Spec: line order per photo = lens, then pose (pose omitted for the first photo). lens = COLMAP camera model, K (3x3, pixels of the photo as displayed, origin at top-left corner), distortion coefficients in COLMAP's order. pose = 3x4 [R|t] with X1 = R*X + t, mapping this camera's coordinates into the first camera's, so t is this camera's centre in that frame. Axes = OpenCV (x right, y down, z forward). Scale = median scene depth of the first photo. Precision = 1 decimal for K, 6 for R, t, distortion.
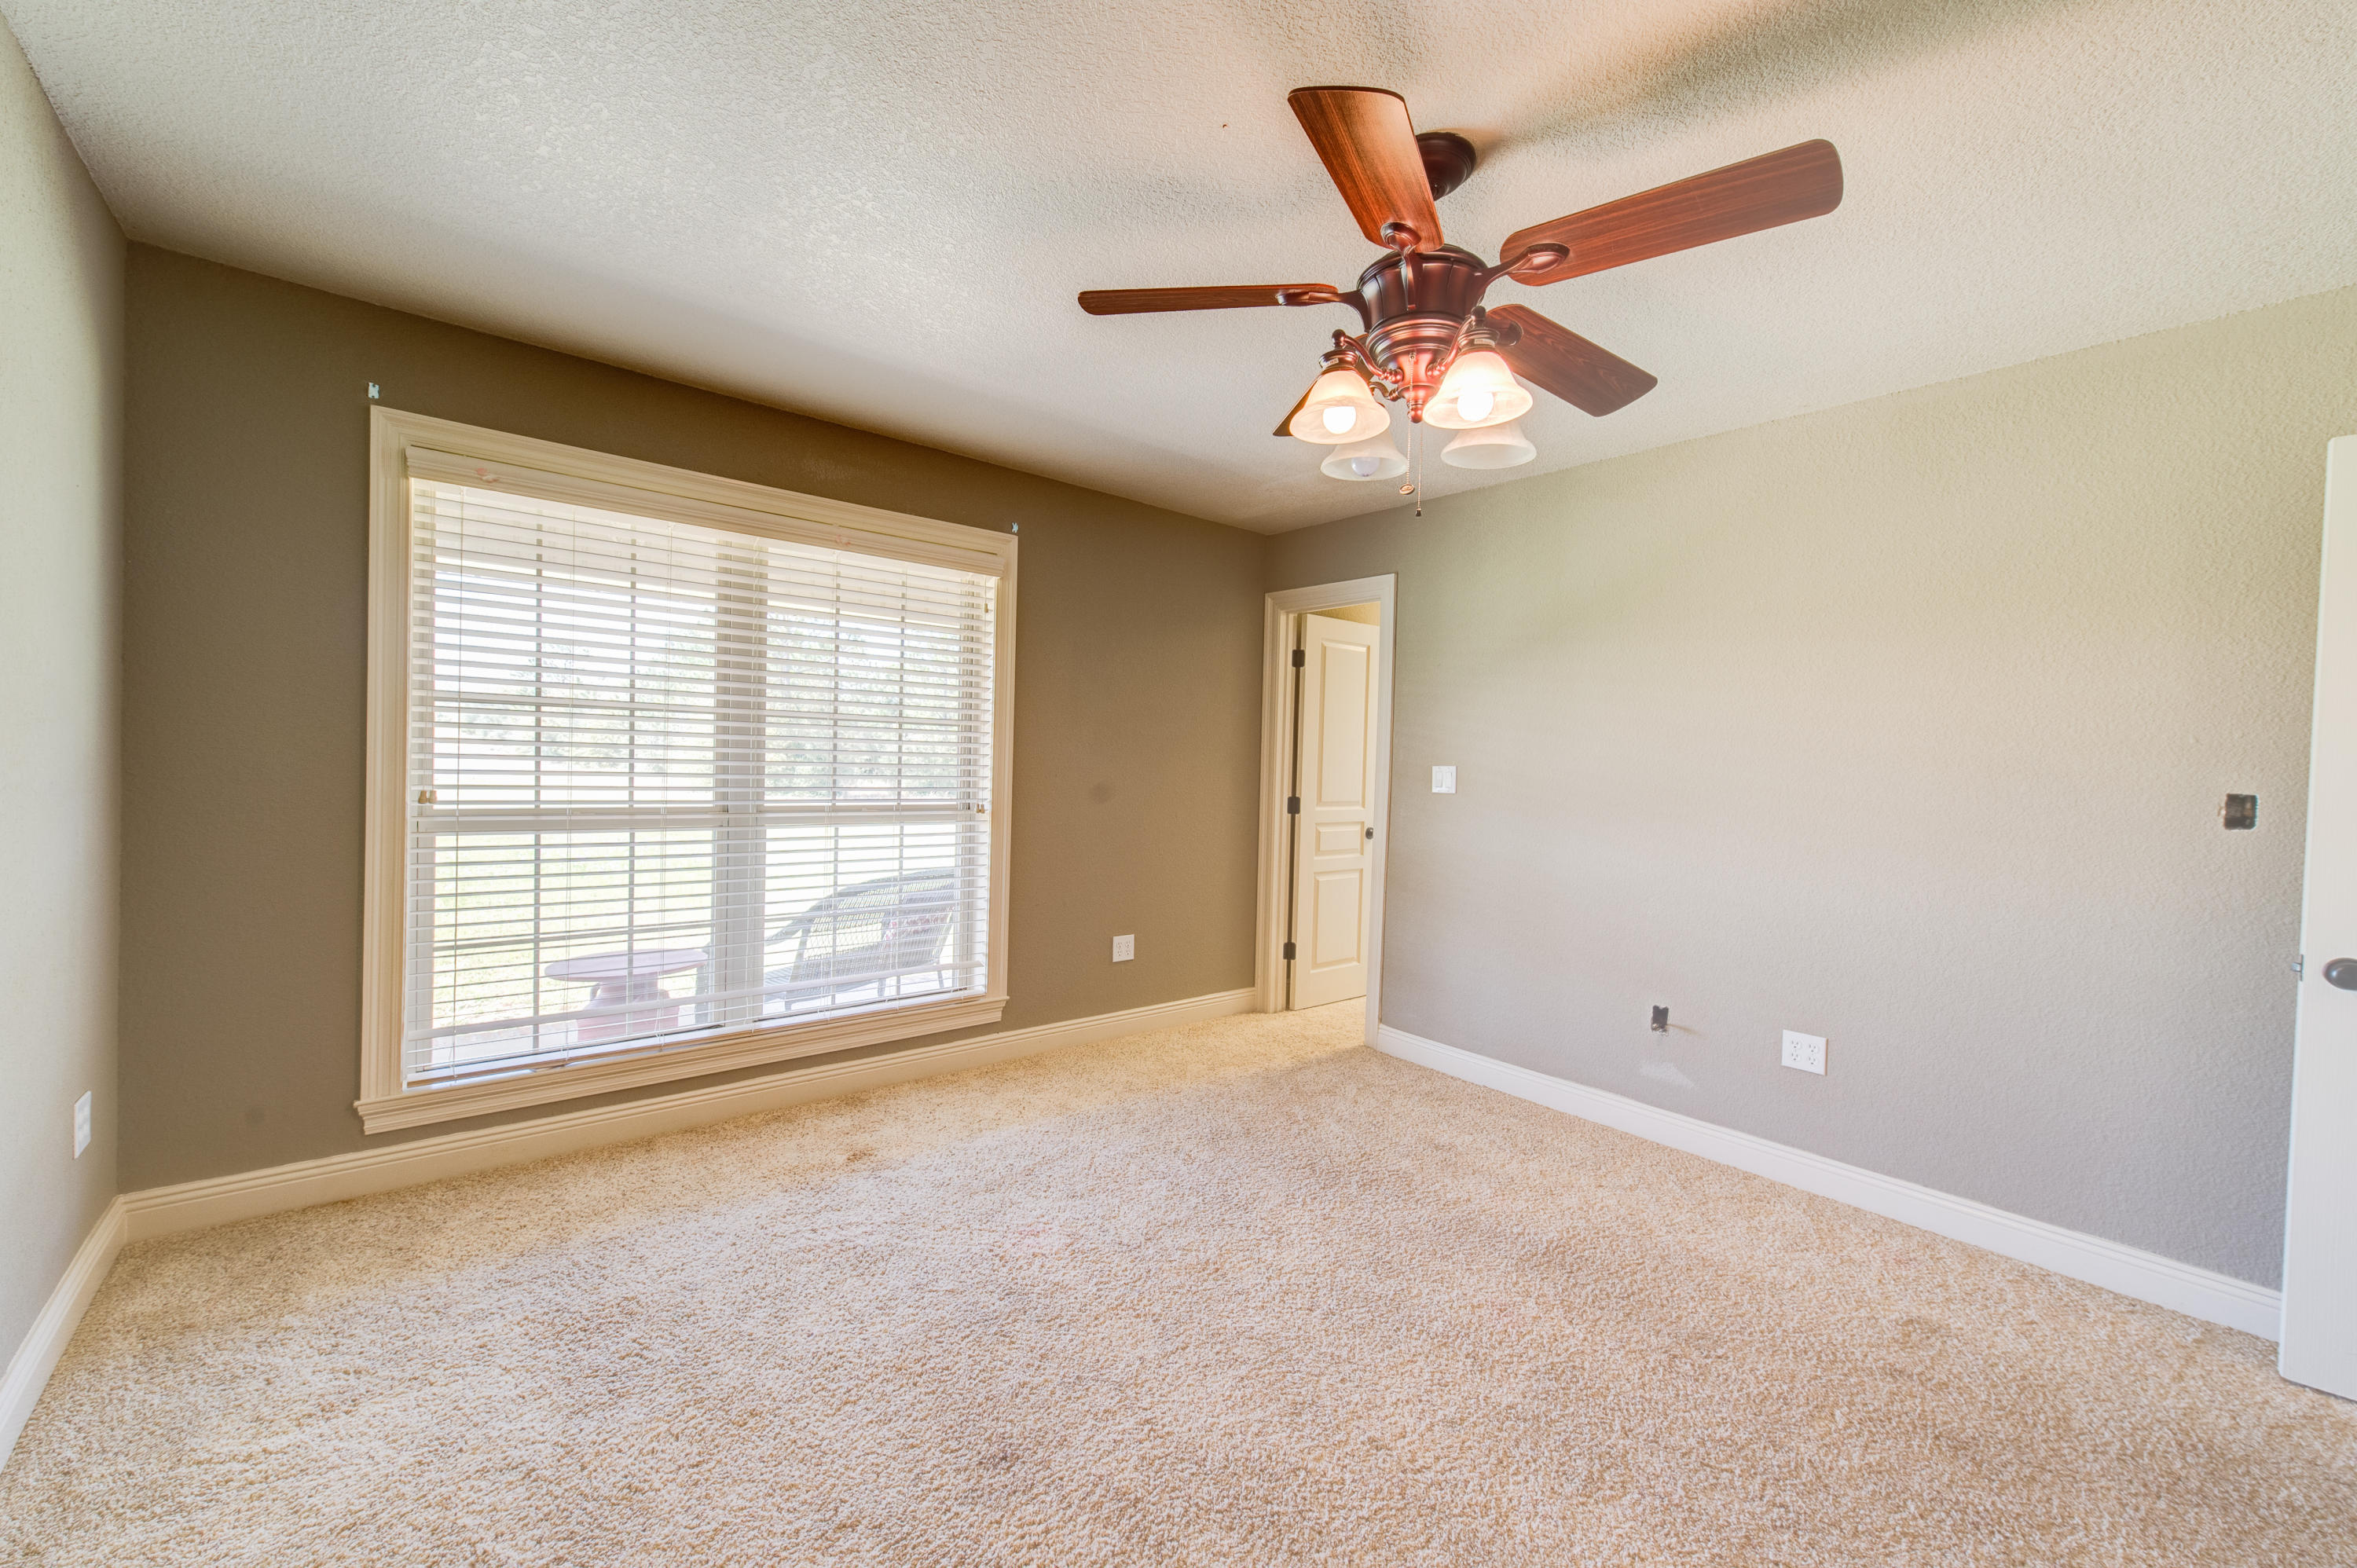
lens RADIAL K [[922.6, 0, 1176.3], [0, 922.6, 741.5], [0, 0, 1]] dist [0.007726, -0.000271]
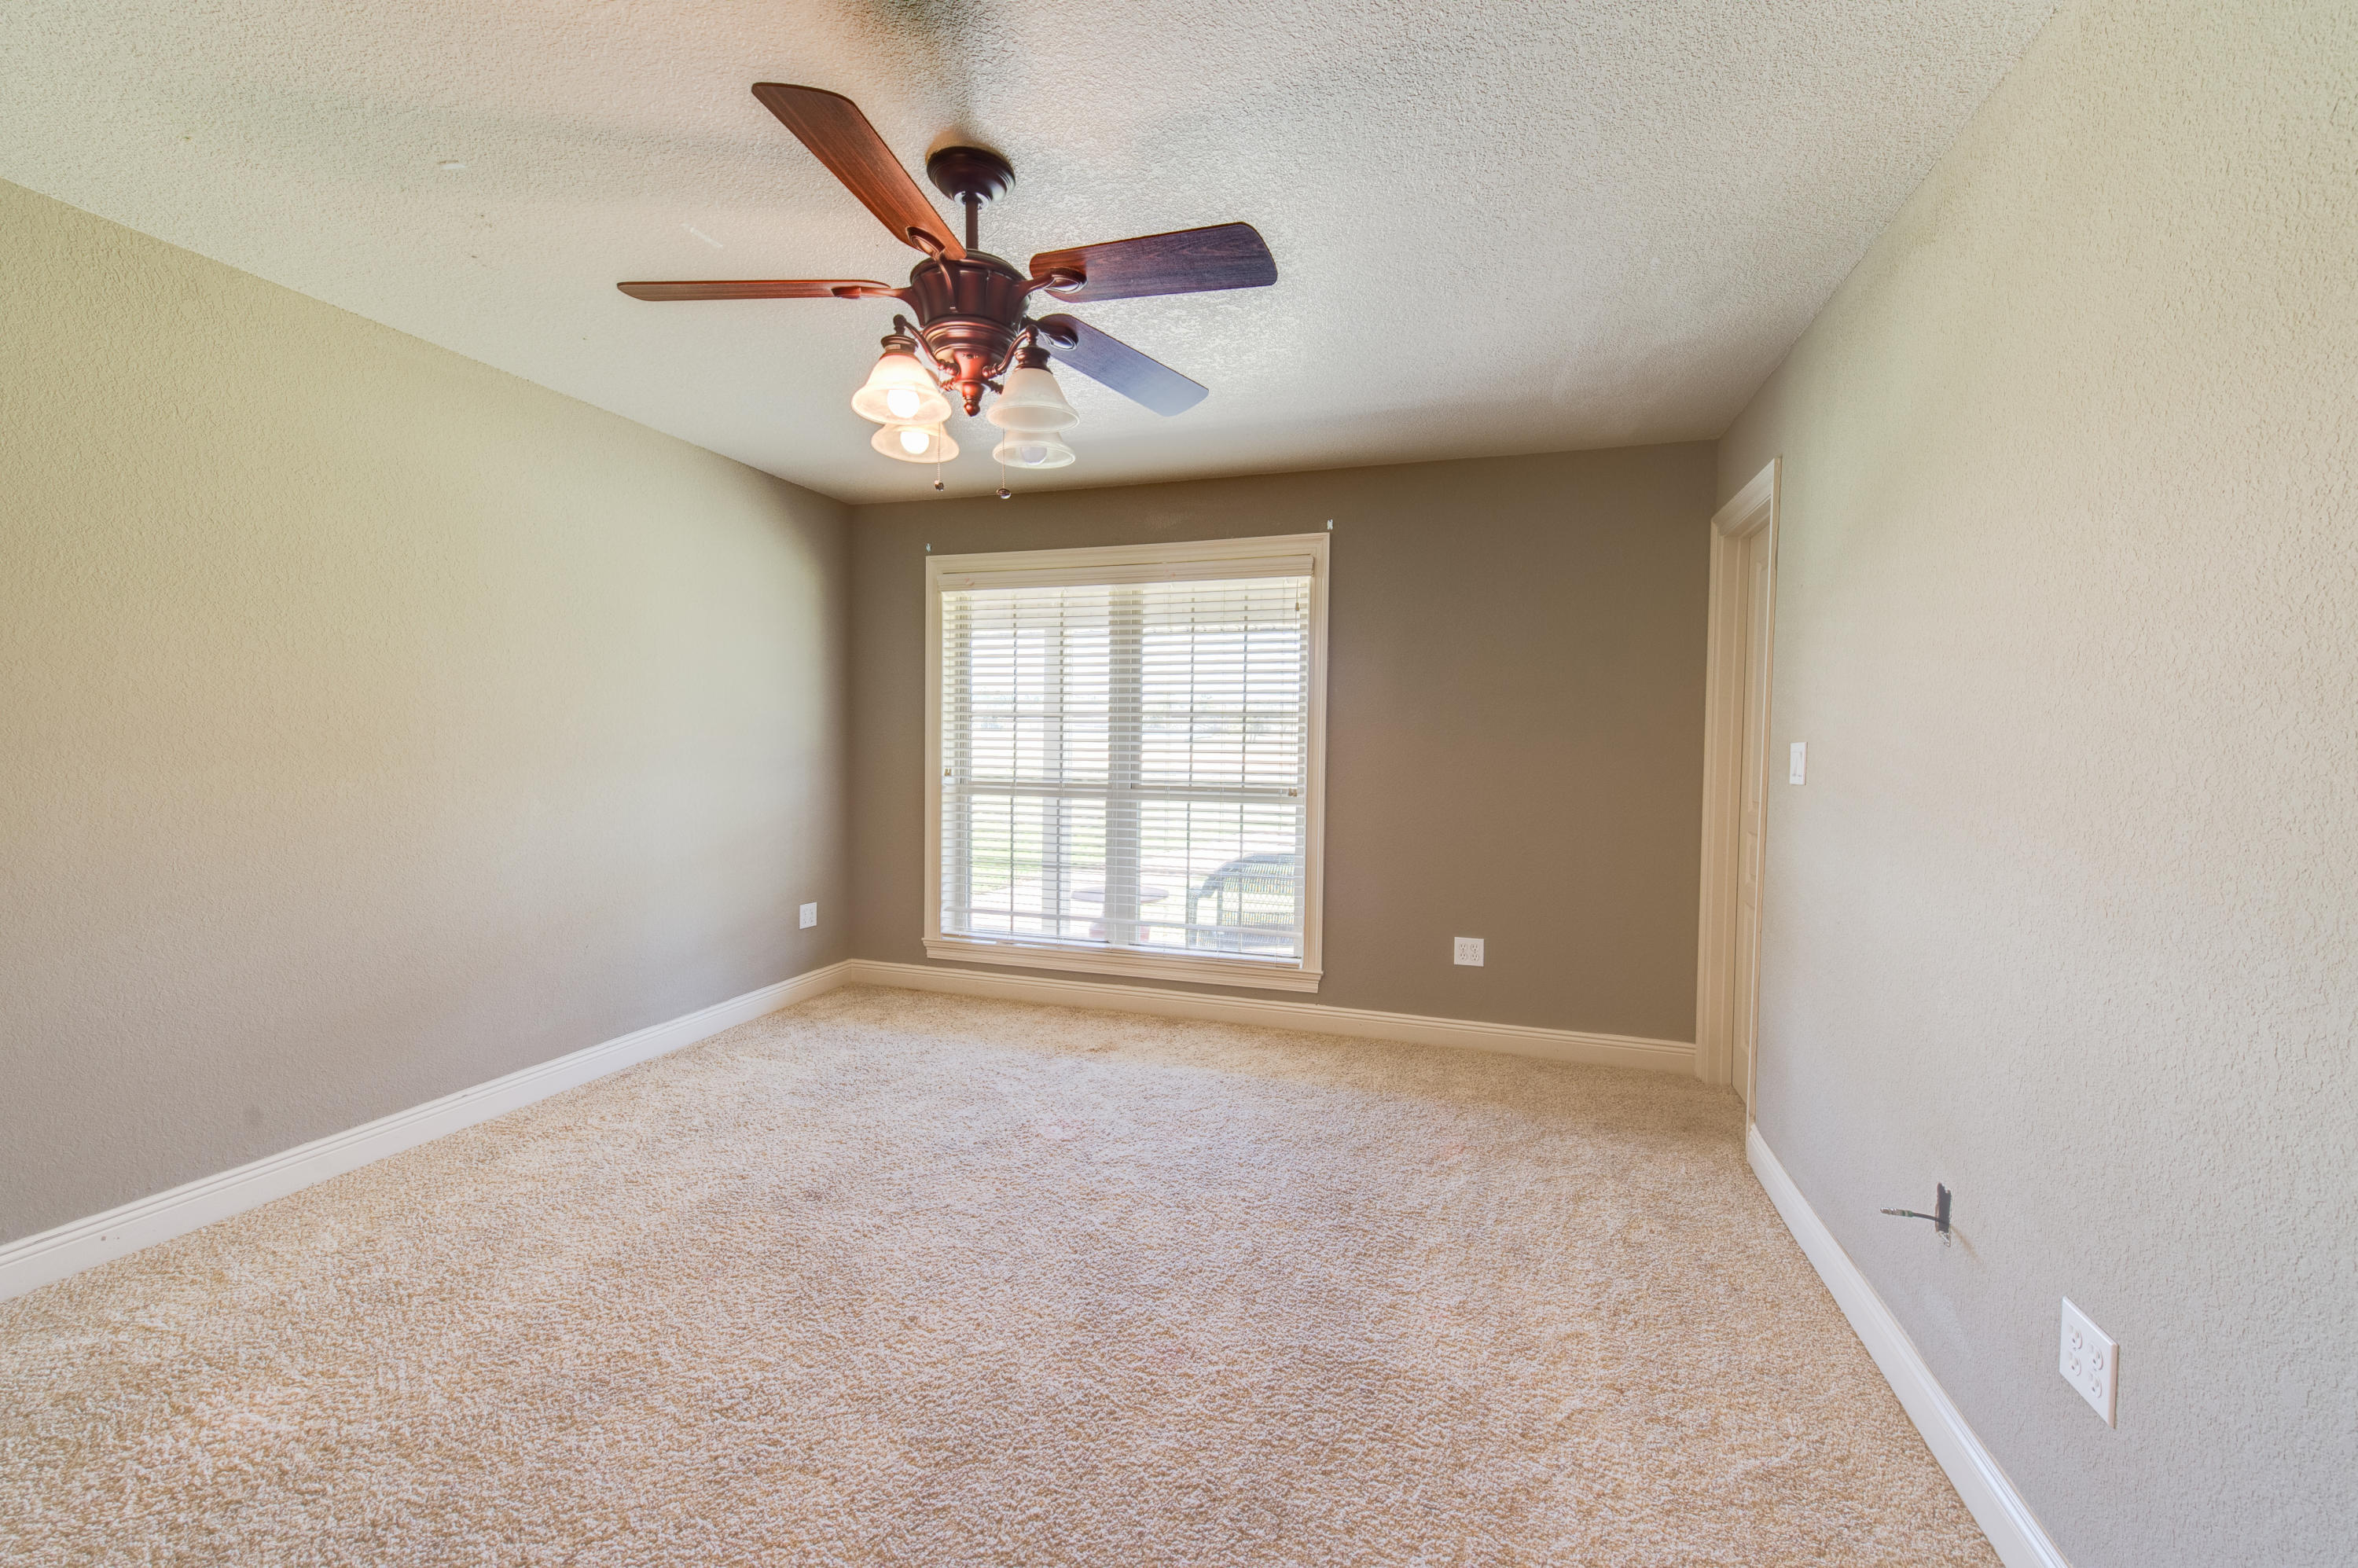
lens RADIAL K [[943.4, 0, 1190.5], [0, 943.4, 732.0], [0, 0, 1]] dist [0.020970, 0.000023]
pose [[0.541096, -0.027091, -0.840524, 0.764686], [0.024001, 0.999571, -0.016766, 0.020544], [0.840618, -0.011101, 0.541514, 0.341990]]
